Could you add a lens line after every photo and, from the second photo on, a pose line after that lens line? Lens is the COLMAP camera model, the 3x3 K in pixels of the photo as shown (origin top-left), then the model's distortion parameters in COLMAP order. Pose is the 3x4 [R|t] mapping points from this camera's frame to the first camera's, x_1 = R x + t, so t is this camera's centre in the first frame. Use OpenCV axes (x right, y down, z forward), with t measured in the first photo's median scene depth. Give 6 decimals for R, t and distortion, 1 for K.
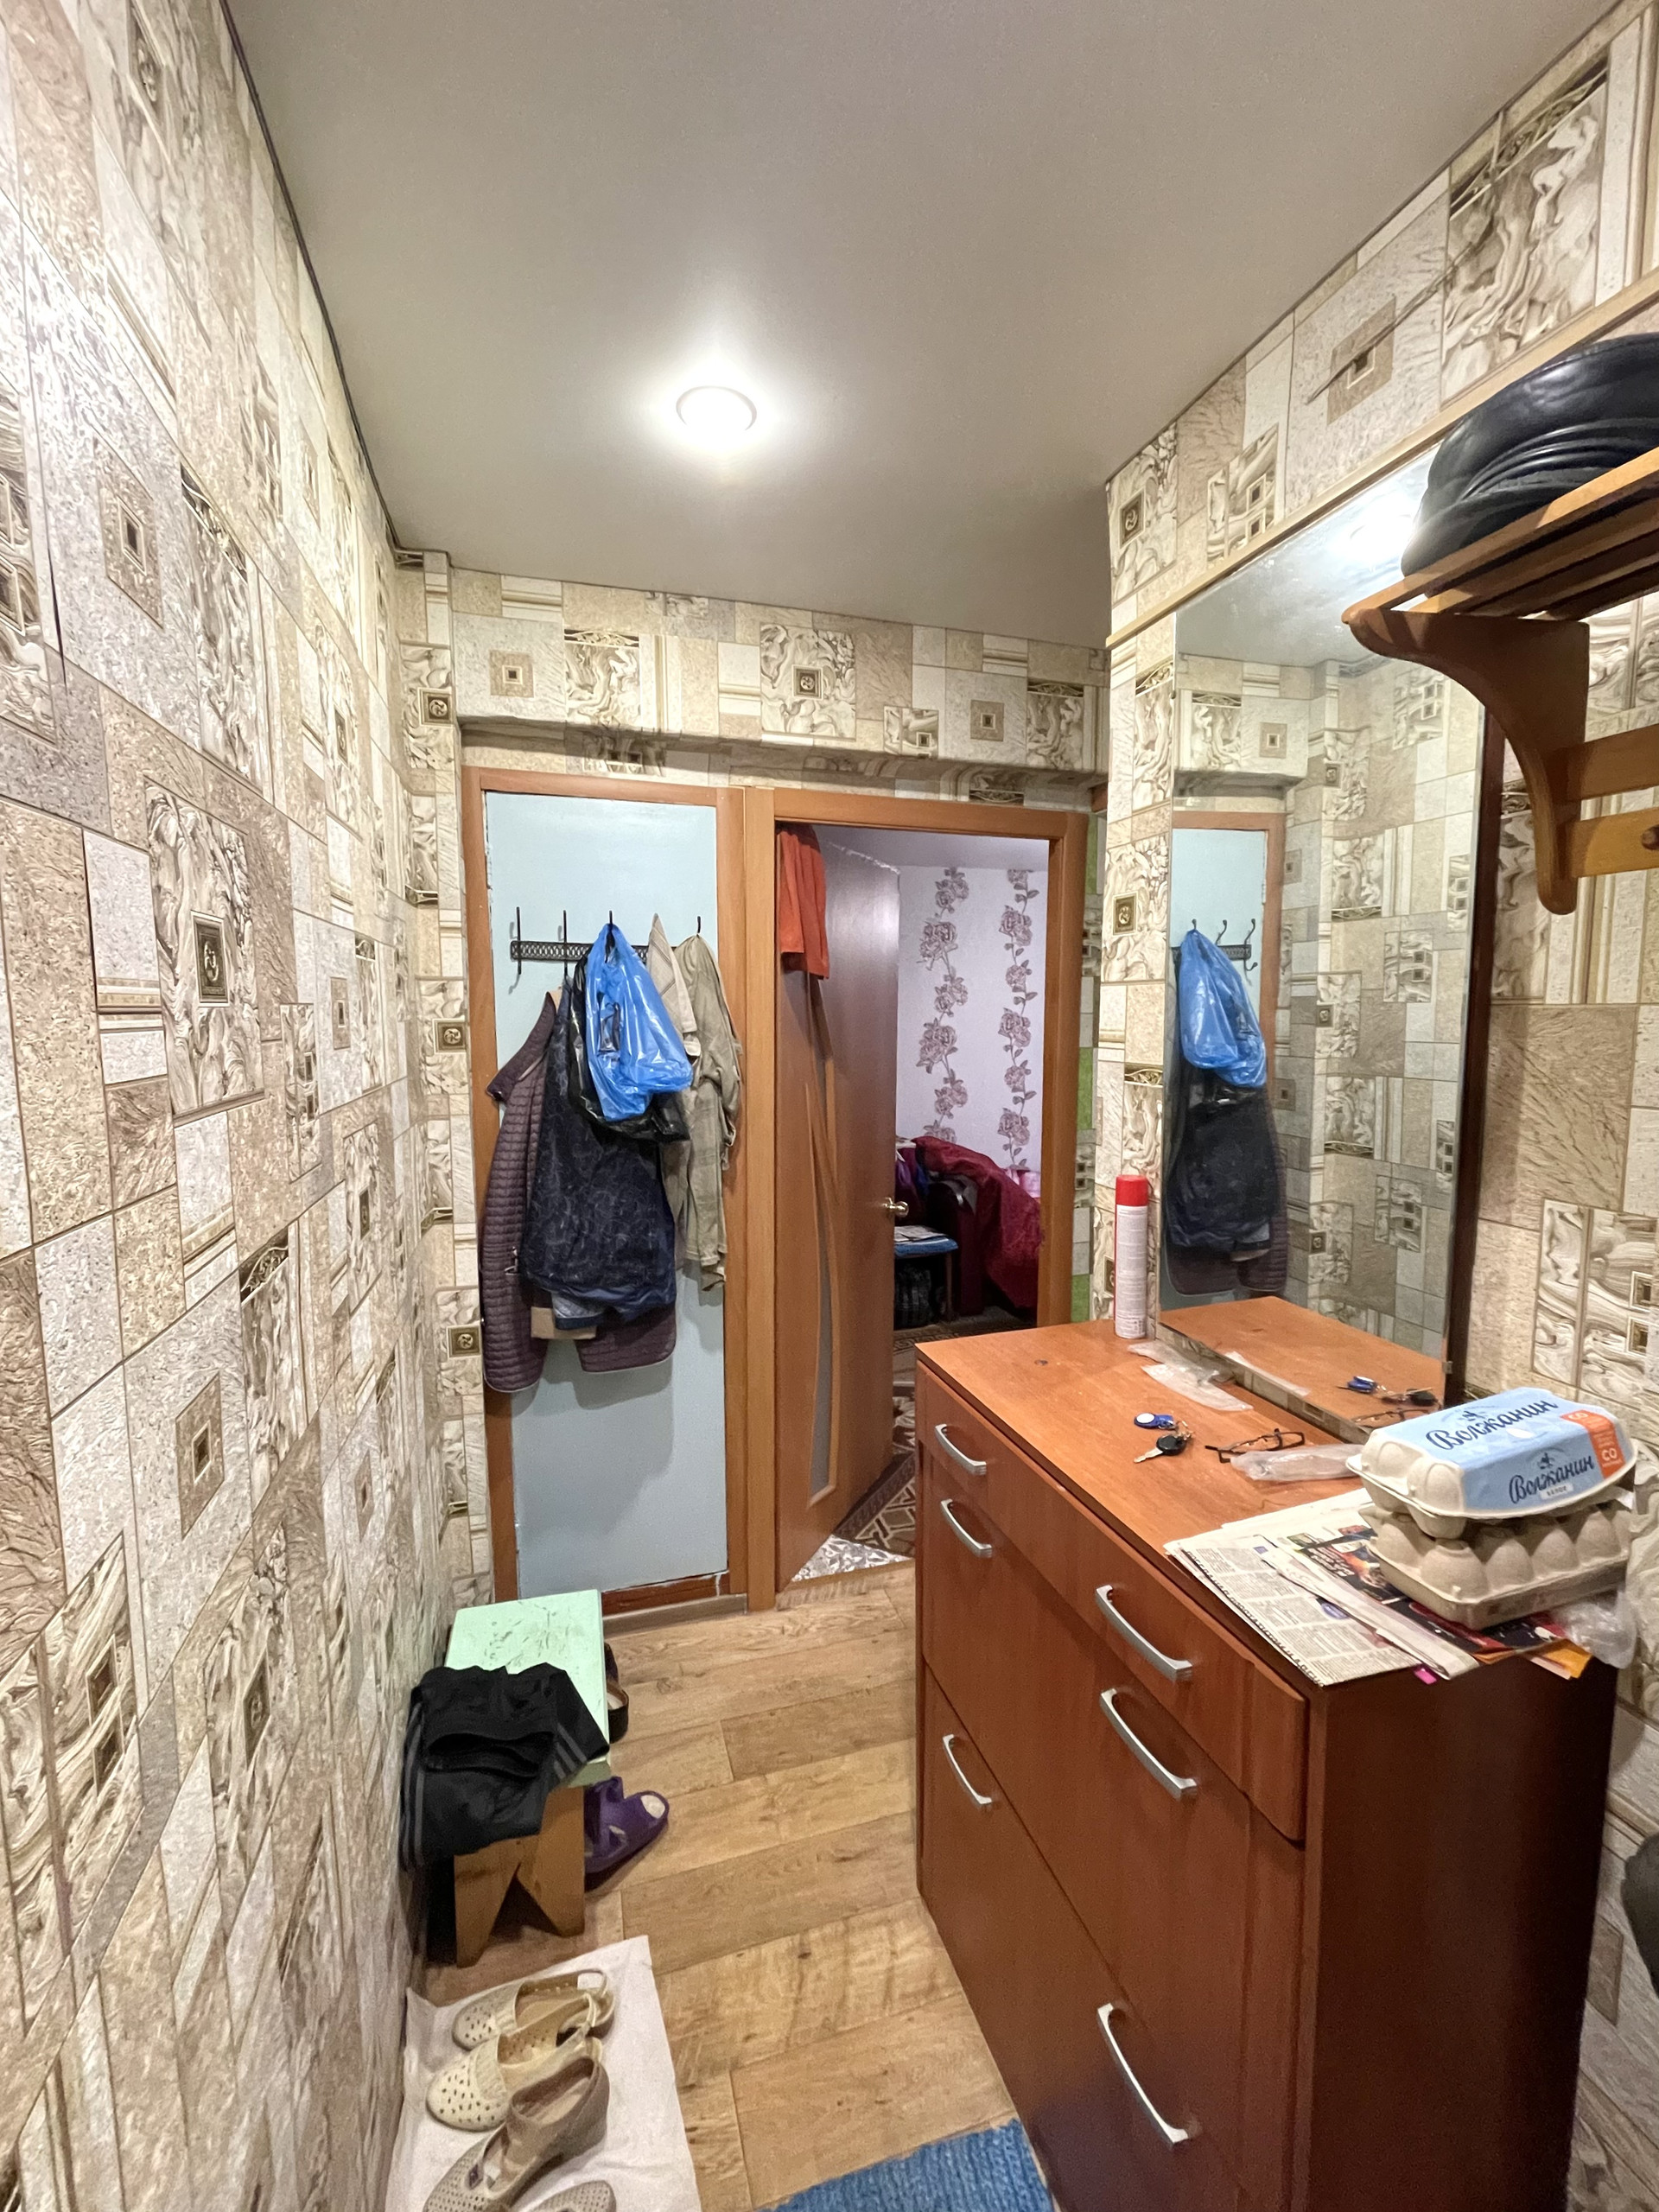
lens RADIAL K [[910.6, 0, 827.5], [0, 910.6, 1100.3], [0, 0, 1]] dist [-0.004688, 0.001953]
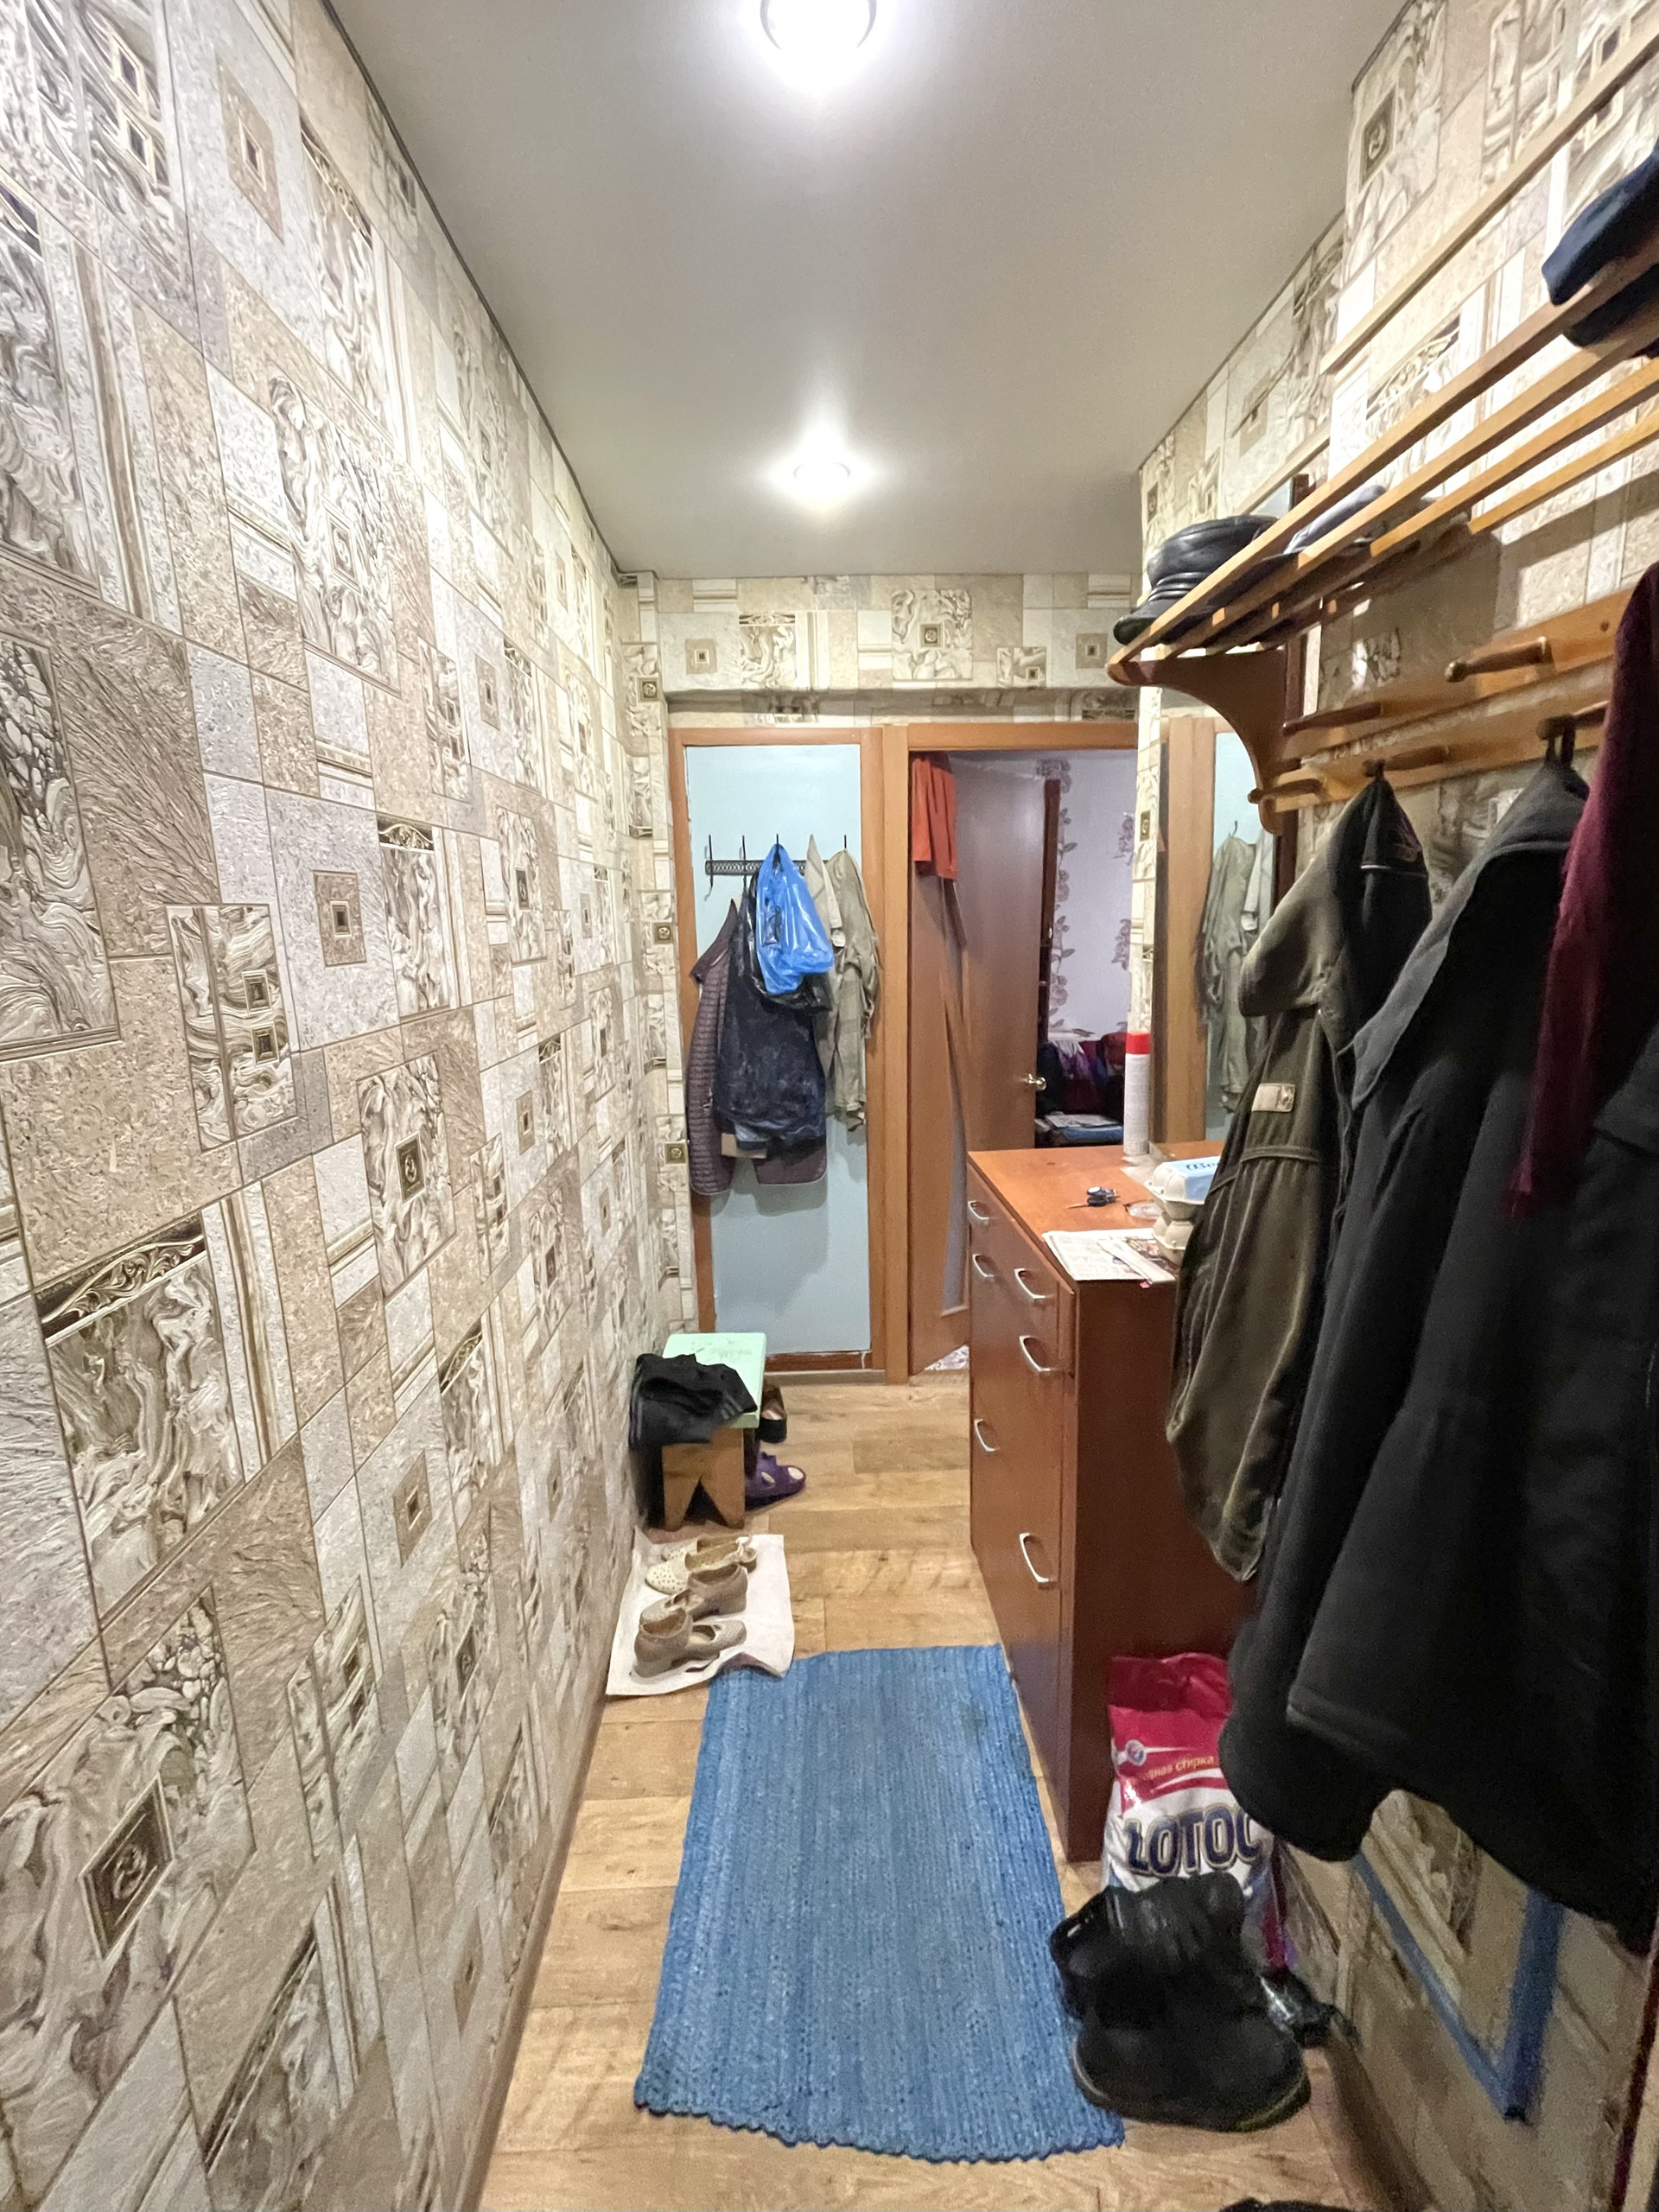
lens RADIAL K [[952.7, 0, 828.8], [0, 952.7, 1102.1], [0, 0, 1]] dist [0.005356, -0.004398]
pose [[0.966529, 0.031531, -0.254613, 0.212202], [-0.006308, 0.995040, 0.099280, 0.041235], [0.256480, -0.094351, 0.961933, -0.361224]]
